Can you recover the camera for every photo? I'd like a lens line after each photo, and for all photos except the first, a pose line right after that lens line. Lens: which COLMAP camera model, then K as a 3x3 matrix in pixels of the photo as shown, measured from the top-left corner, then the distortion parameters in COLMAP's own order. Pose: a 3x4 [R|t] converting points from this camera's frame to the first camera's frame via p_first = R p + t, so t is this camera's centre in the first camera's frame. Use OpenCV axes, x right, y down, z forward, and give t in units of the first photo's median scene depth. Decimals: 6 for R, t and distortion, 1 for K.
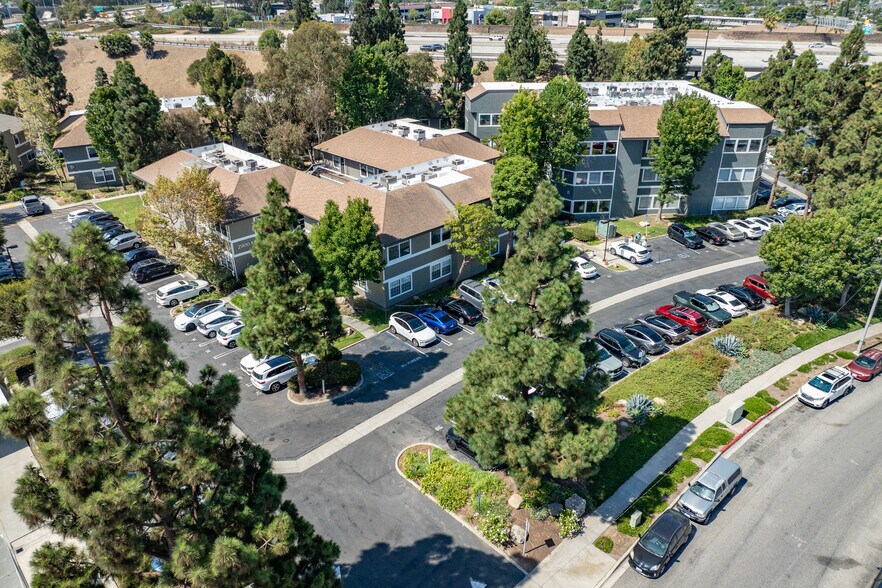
lens RADIAL K [[641.6, 0, 453.0], [0, 641.6, 276.0], [0, 0, 1]] dist [-0.035777, 0.001710]
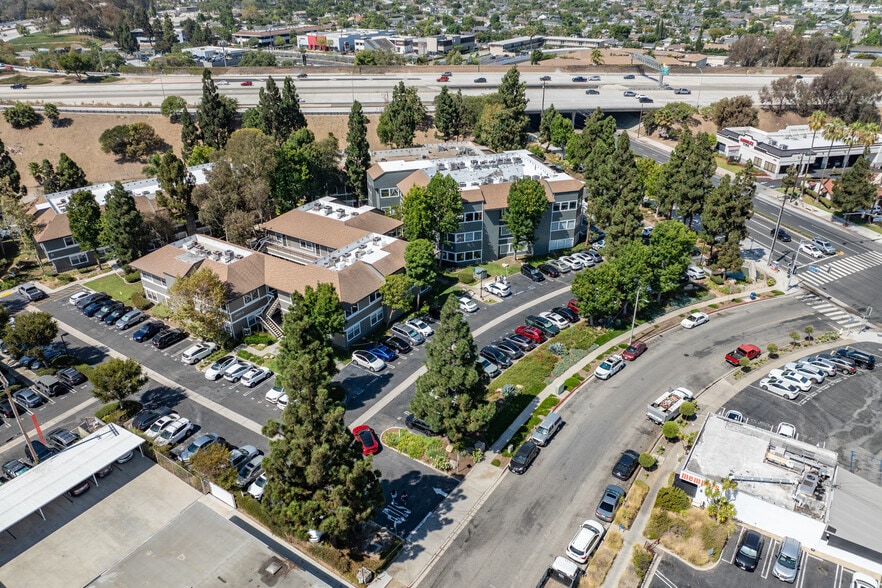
lens RADIAL K [[641.6, 0, 453.0], [0, 641.6, 276.0], [0, 0, 1]] dist [-0.035777, 0.001710]
pose [[0.977697, -0.097681, 0.185922, -0.119675], [0.096817, 0.995207, 0.013745, -0.115090], [-0.186373, 0.004562, 0.982468, -0.540655]]
